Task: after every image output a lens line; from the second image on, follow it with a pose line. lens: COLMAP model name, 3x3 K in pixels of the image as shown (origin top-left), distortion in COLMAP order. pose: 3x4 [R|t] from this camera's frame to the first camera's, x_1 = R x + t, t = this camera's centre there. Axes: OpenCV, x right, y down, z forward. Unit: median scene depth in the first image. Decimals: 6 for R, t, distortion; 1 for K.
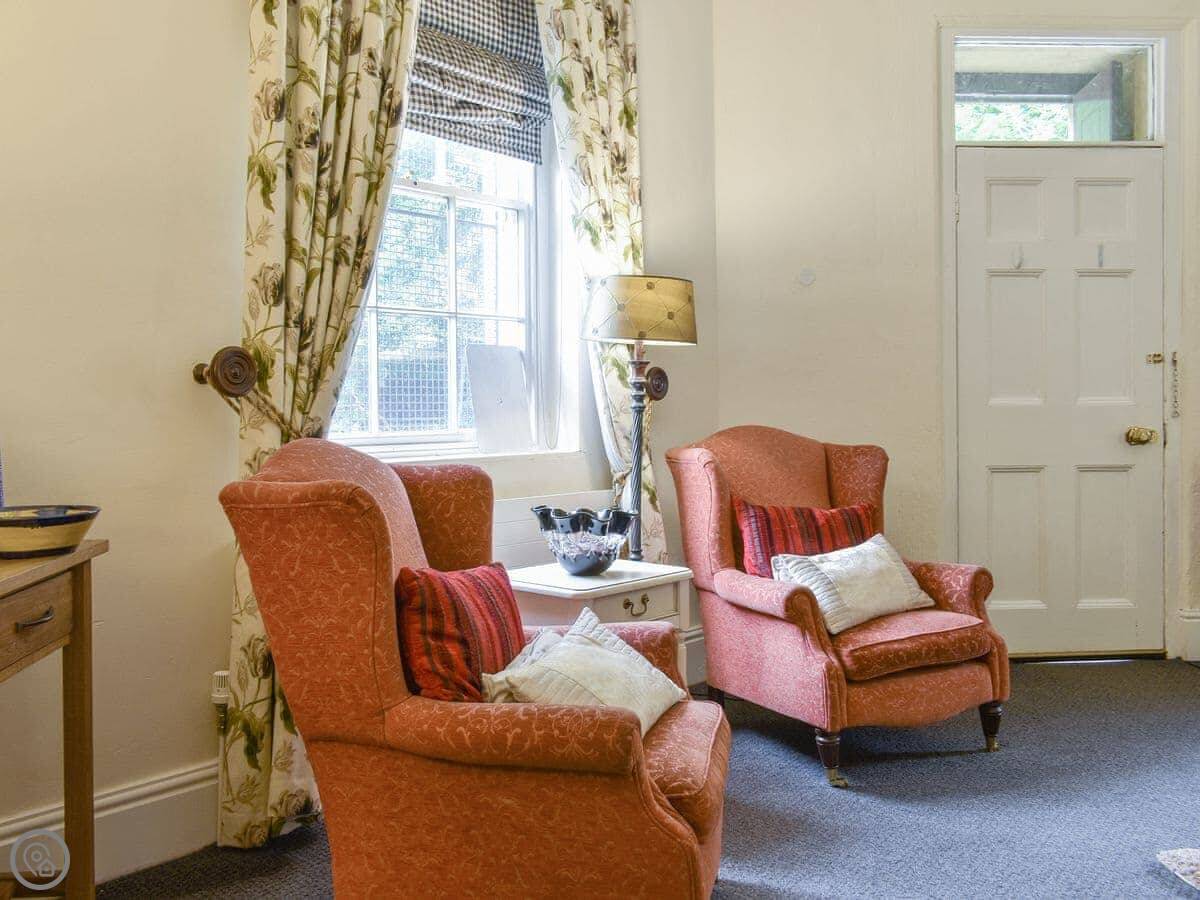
lens RADIAL K [[1054.1, 0, 600.8], [0, 1054.1, 404.1], [0, 0, 1]] dist [-0.021604, -0.011277]
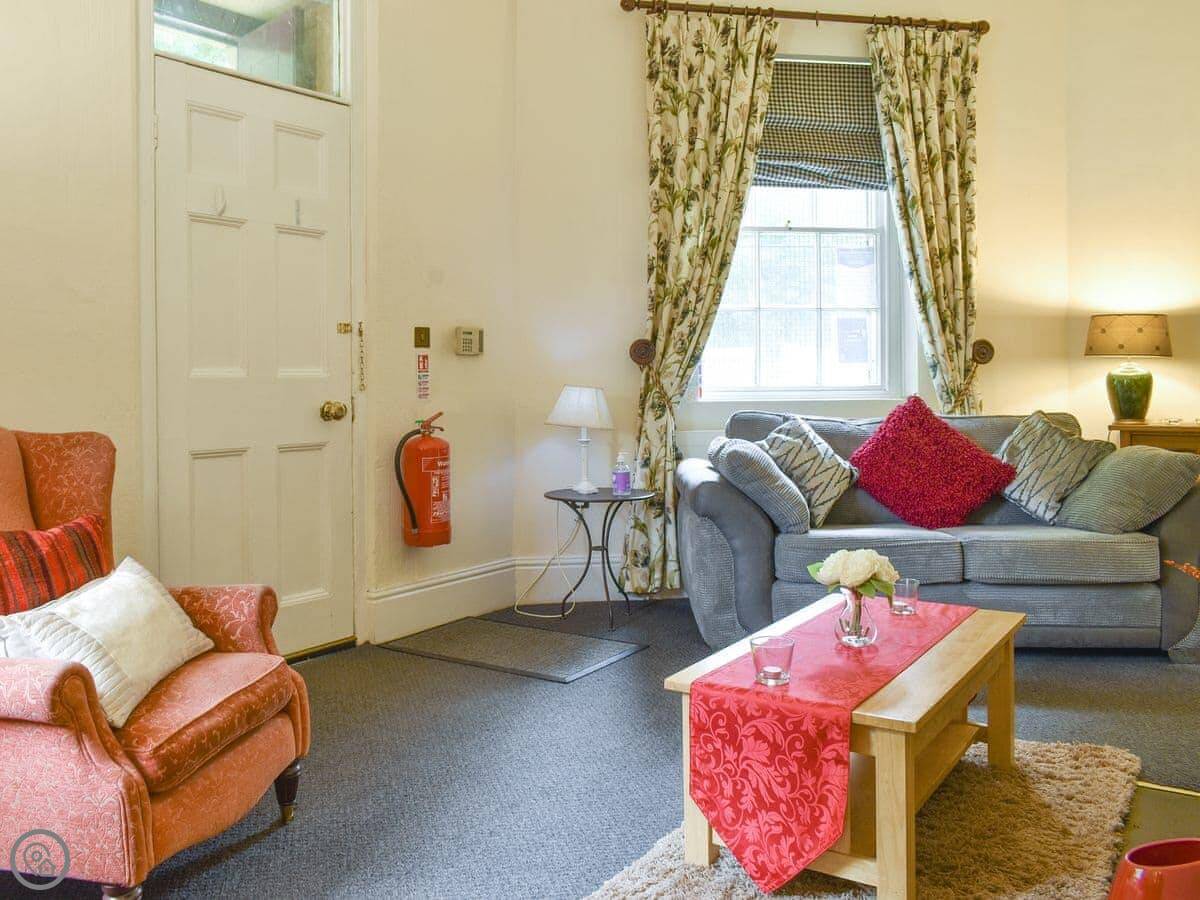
lens RADIAL K [[1082.5, 0, 600.3], [0, 1082.5, 368.9], [0, 0, 1]] dist [-0.035219, -0.006894]
pose [[0.669753, 0.004599, 0.742570, -0.055158], [0.003581, 0.999949, -0.009422, 0.004806], [-0.742575, 0.008969, 0.669703, 0.271696]]
